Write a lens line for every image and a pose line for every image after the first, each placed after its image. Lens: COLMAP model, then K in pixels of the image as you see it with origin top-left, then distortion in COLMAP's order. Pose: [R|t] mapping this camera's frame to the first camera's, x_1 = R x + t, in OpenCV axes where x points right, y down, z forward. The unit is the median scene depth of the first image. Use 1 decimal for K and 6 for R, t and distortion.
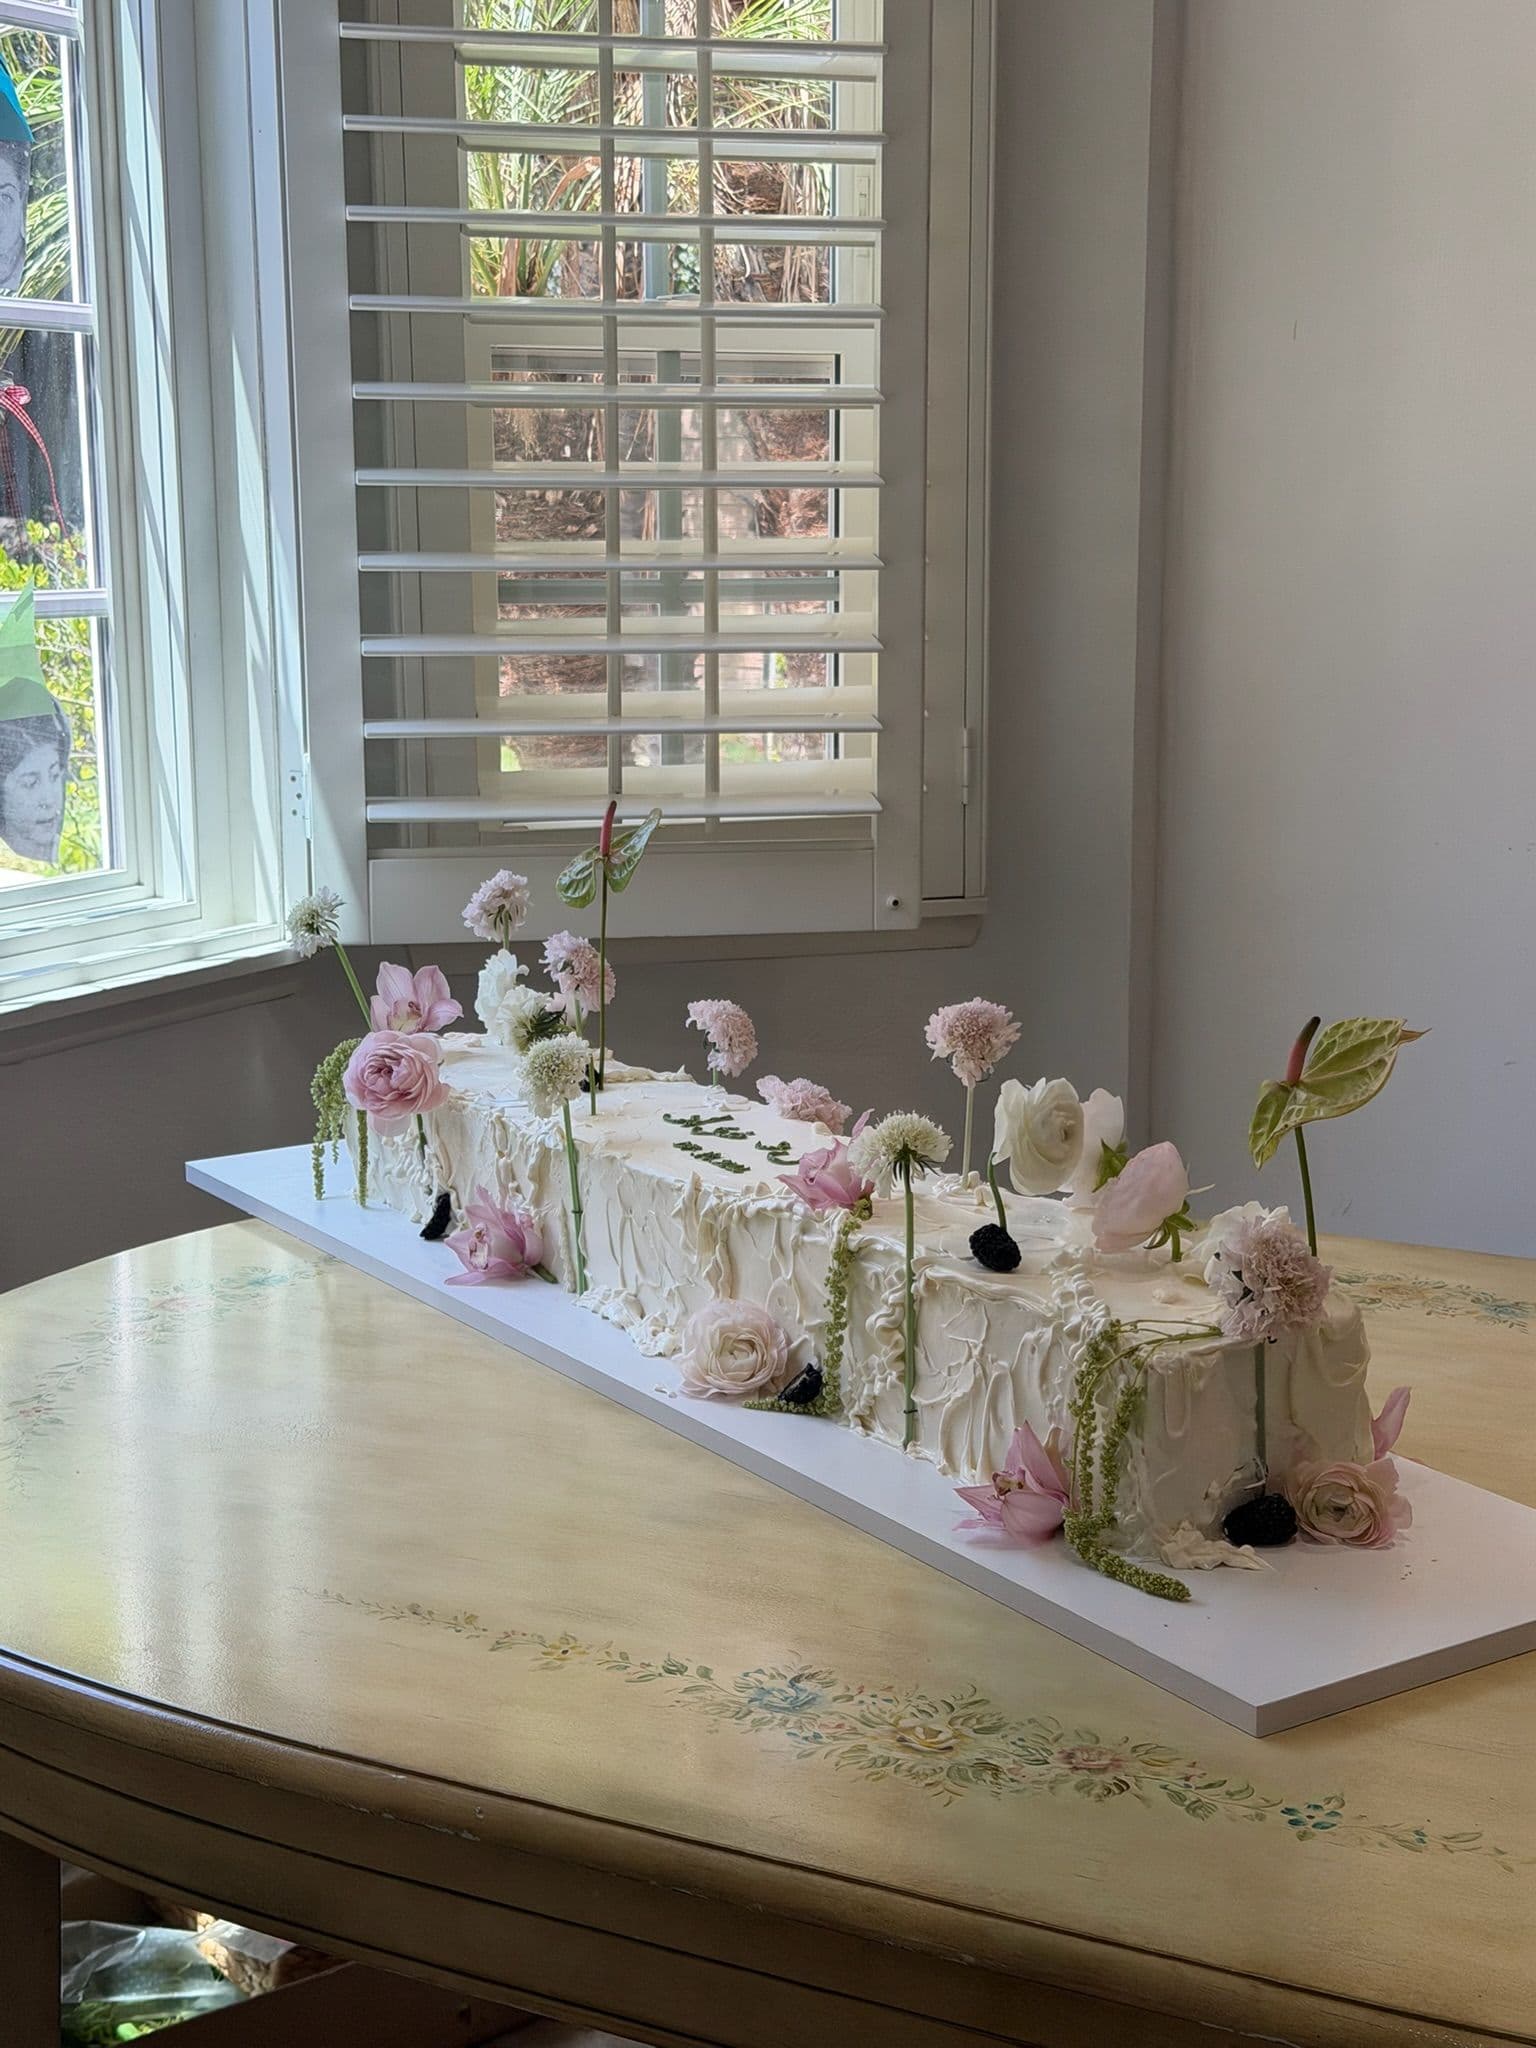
lens RADIAL K [[2525.7, 0, 768.0], [0, 2525.7, 1024.0], [0, 0, 1]] dist [-0.001043, -0.001019]
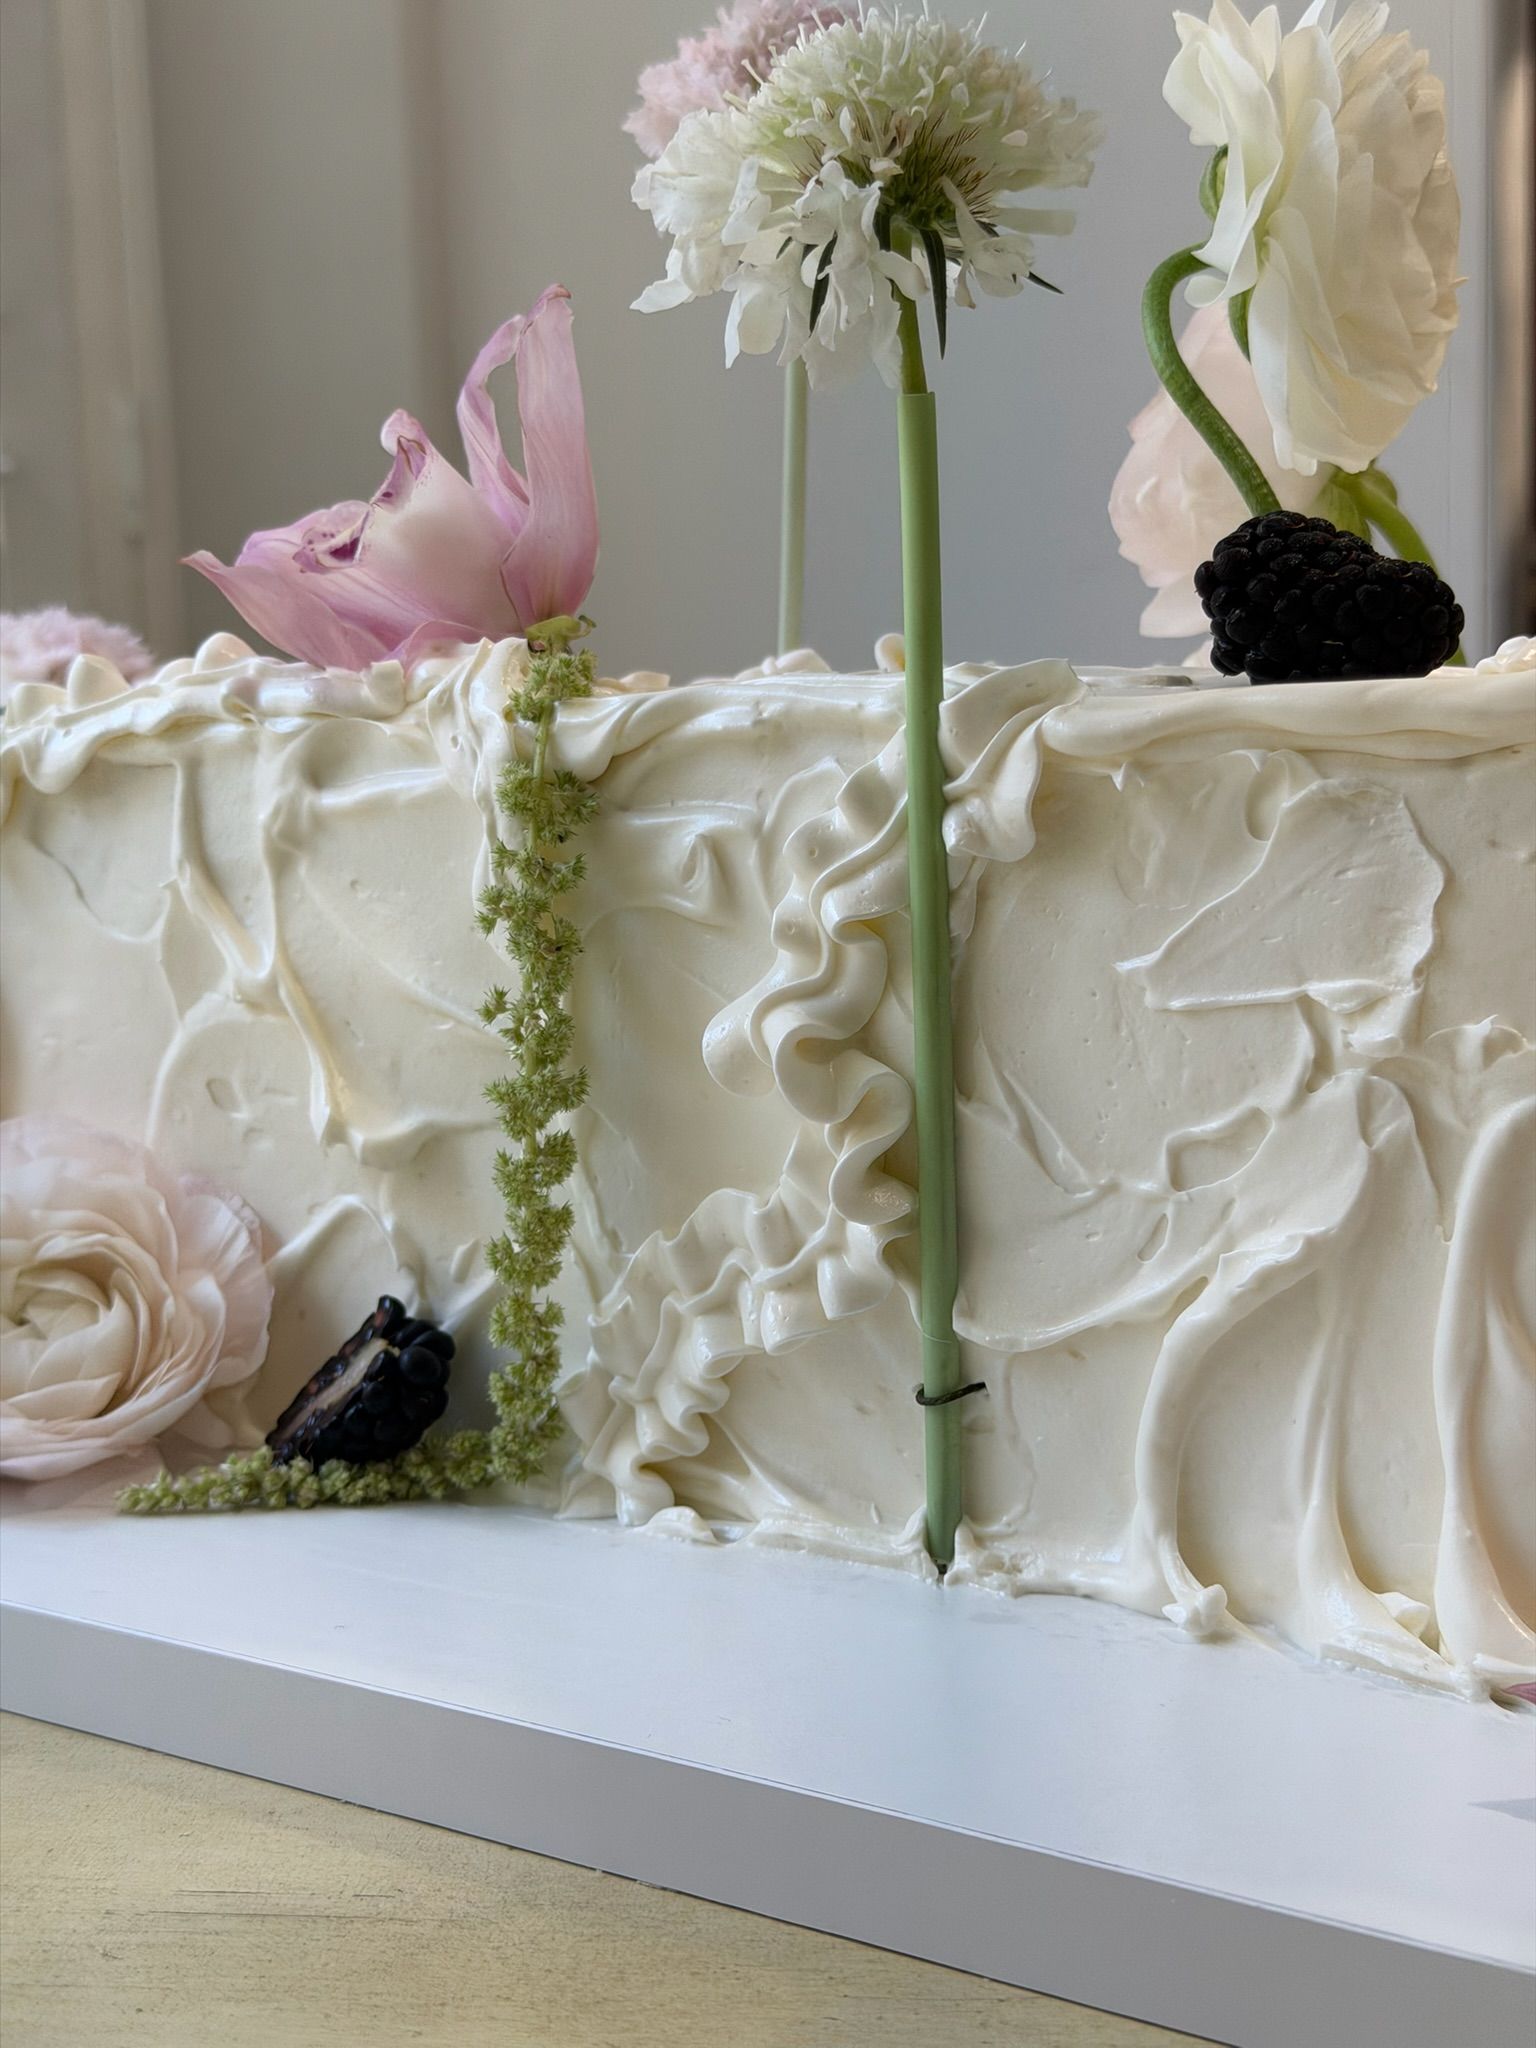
lens RADIAL K [[2822.5, 0, 768.0], [0, 2822.5, 1024.0], [0, 0, 1]] dist [0.136572, -0.049130]
pose [[0.931253, -0.068352, 0.357905, -0.048017], [0.090404, 0.994878, -0.045228, 0.127515], [-0.352980, 0.074475, 0.932662, 0.748117]]
